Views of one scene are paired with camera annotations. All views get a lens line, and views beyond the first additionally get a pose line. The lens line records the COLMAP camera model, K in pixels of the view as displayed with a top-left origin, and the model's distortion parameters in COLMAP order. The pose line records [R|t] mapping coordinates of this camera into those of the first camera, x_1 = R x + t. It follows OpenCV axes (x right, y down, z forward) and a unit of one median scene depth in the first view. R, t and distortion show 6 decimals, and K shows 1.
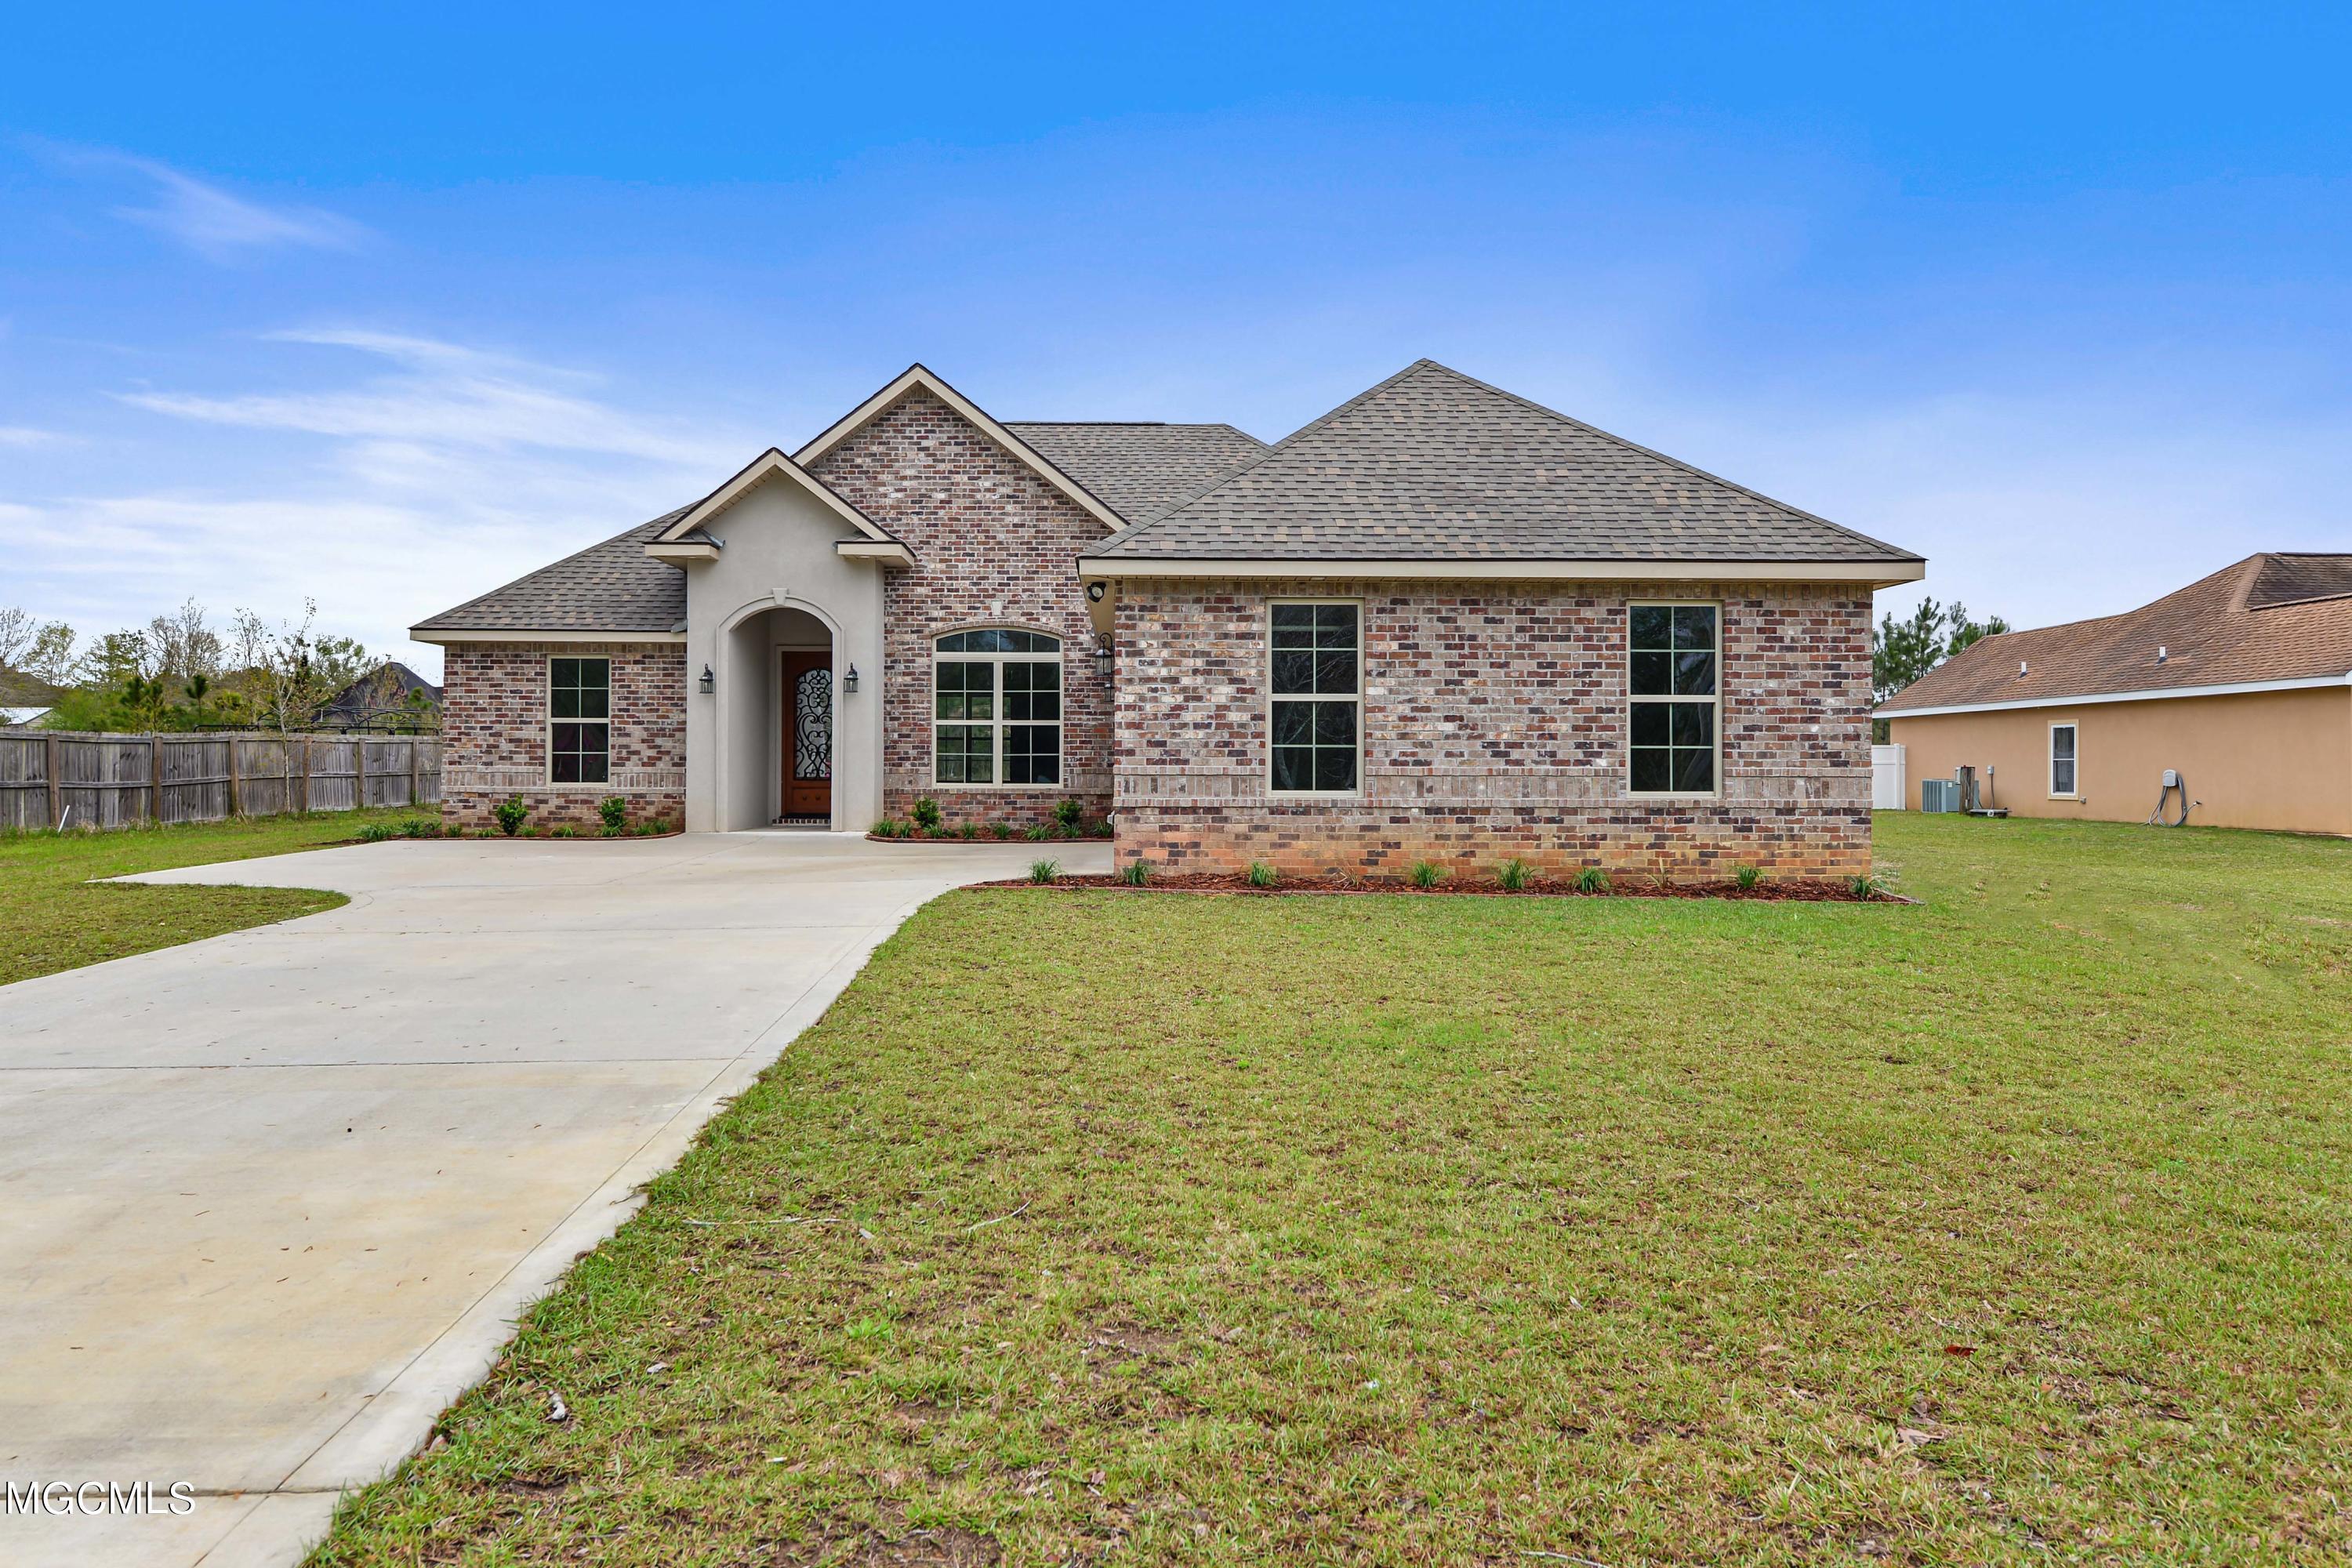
lens RADIAL K [[1566.2, 0, 1176.0], [0, 1566.2, 784.0], [0, 0, 1]] dist [-0.003309, 0.000197]
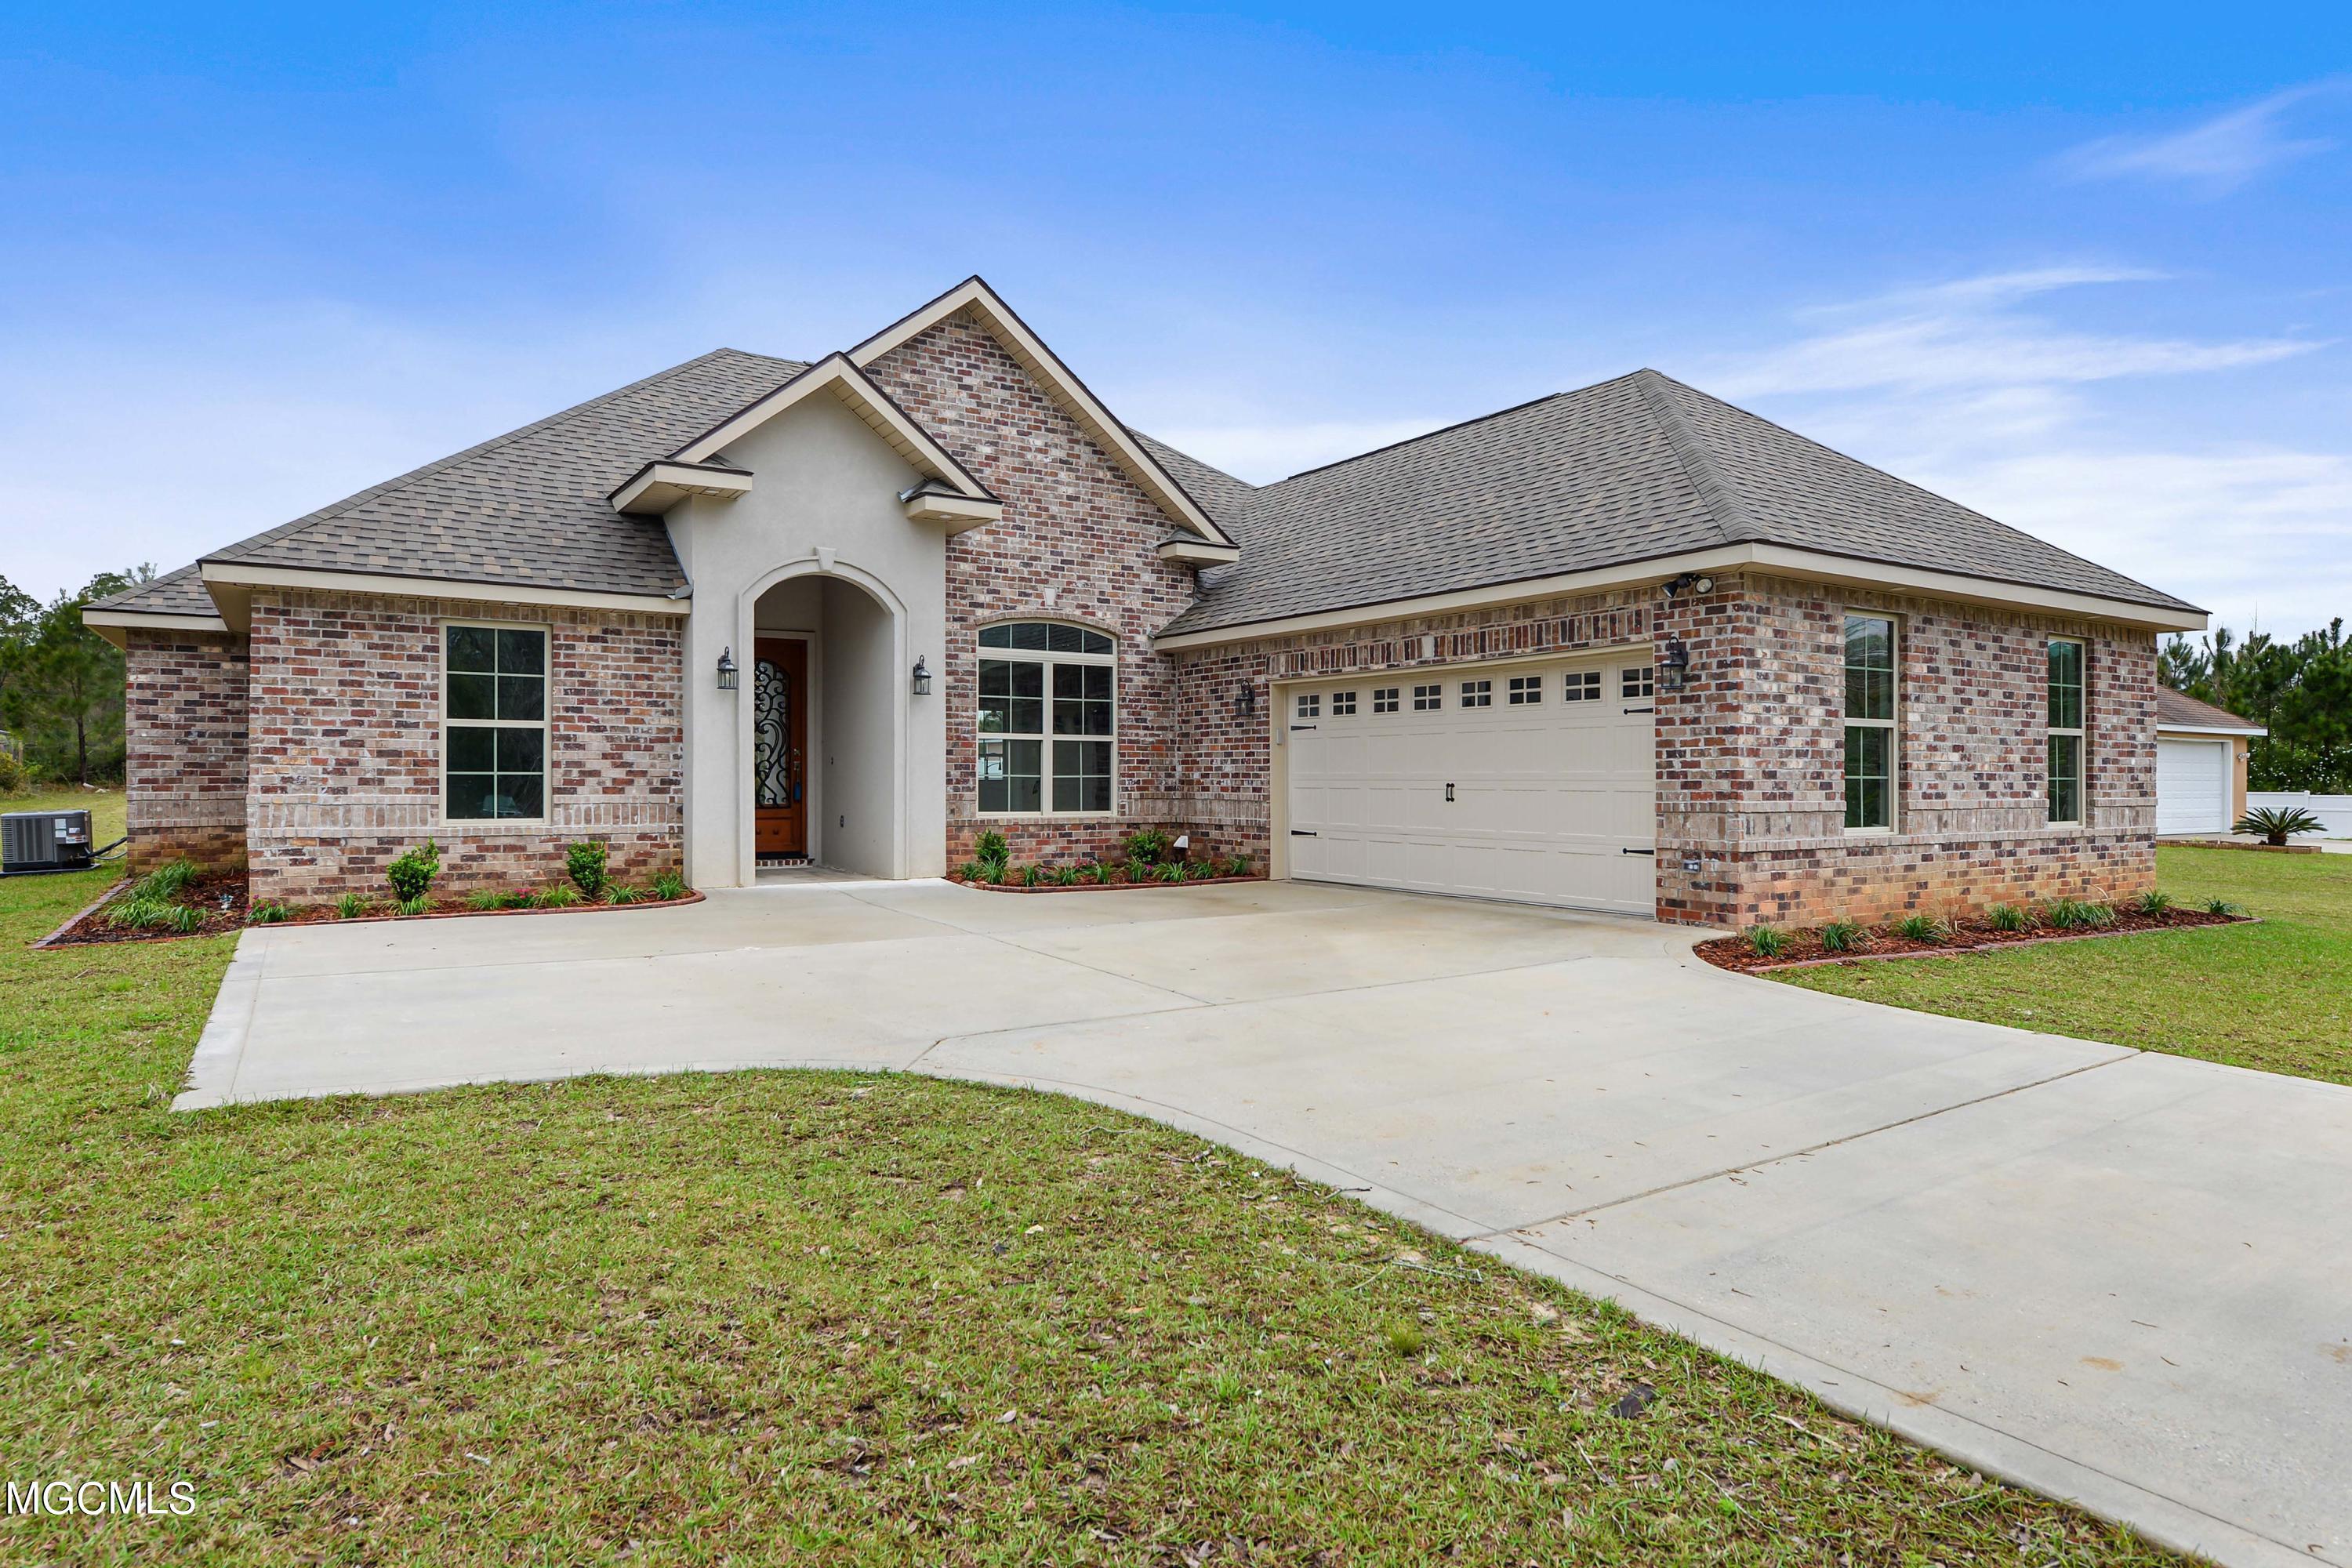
lens RADIAL K [[1358.0, 0, 1176.0], [0, 1358.0, 784.0], [0, 0, 1]] dist [-0.000387, -0.000713]
pose [[0.849609, -0.001598, 0.527410, -0.441189], [0.002885, 0.999995, -0.001618, -0.013778], [-0.527405, 0.002896, 0.849609, 0.373892]]
